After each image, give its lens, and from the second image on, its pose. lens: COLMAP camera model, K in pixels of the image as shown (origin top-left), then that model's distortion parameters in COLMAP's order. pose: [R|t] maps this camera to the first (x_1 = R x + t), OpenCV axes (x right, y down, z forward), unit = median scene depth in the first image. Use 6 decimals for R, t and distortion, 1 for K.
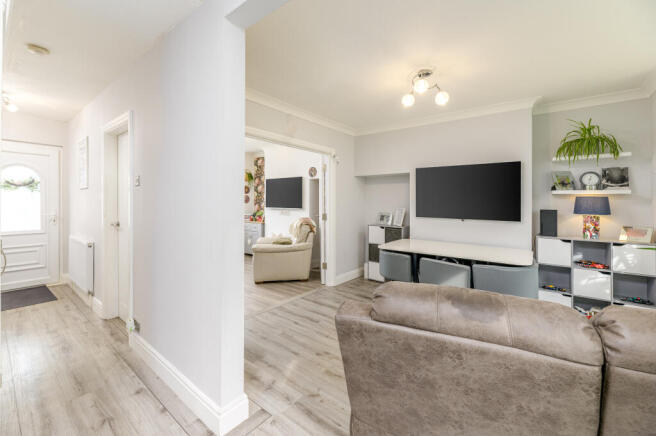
lens RADIAL K [[276.9, 0, 328.5], [0, 276.9, 201.3], [0, 0, 1]] dist [0.000046, 0.000019]
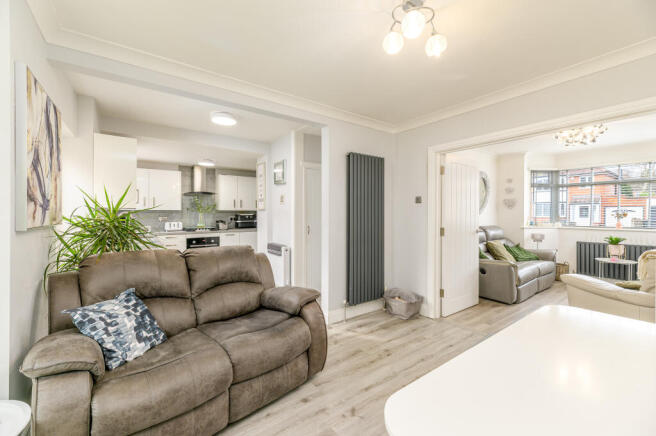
lens RADIAL K [[262.7, 0, 325.3], [0, 262.7, 216.3], [0, 0, 1]] dist [0.000551, -0.000024]
pose [[-0.282278, 0.003988, -0.959324, 0.786397], [-0.000939, 0.999990, 0.004434, 0.007283], [0.959332, 0.002153, -0.282271, 0.800142]]
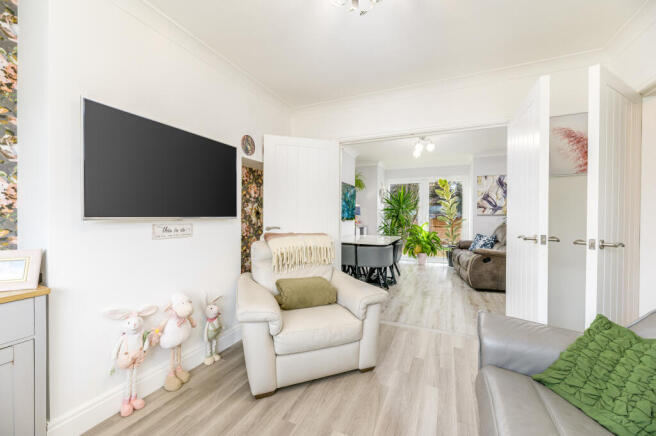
lens RADIAL K [[262.7, 0, 325.3], [0, 262.7, 216.3], [0, 0, 1]] dist [0.000551, -0.000024]
pose [[-0.230136, -0.013829, 0.973060, -0.947550], [-0.010260, 0.999878, 0.011783, 0.031428], [-0.973104, -0.007272, -0.230249, 1.630774]]
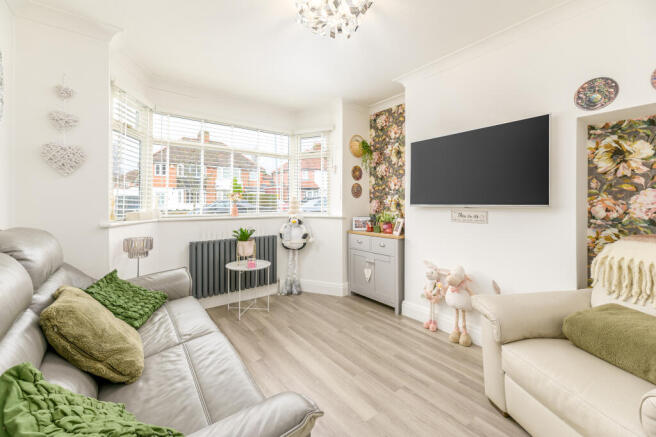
lens RADIAL K [[270.3, 0, 329.3], [0, 270.3, 201.0], [0, 0, 1]] dist [-0.000421, -0.000085]
pose [[0.970427, -0.011337, -0.241127, -0.482130], [0.010416, 0.999933, -0.005095, 0.032850], [0.241169, 0.002433, 0.970480, 1.029567]]
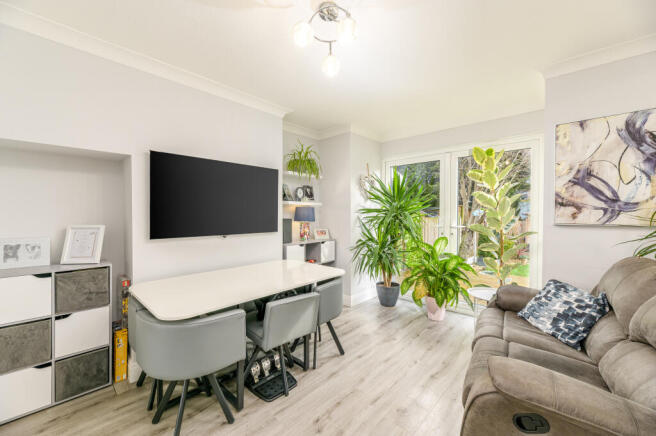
lens RADIAL K [[262.7, 0, 325.3], [0, 262.7, 216.3], [0, 0, 1]] dist [0.000551, -0.000024]
pose [[0.102287, -0.023527, 0.994477, -0.213867], [-0.003367, 0.999706, 0.023997, -0.003993], [-0.994749, -0.005803, 0.102177, 0.764369]]
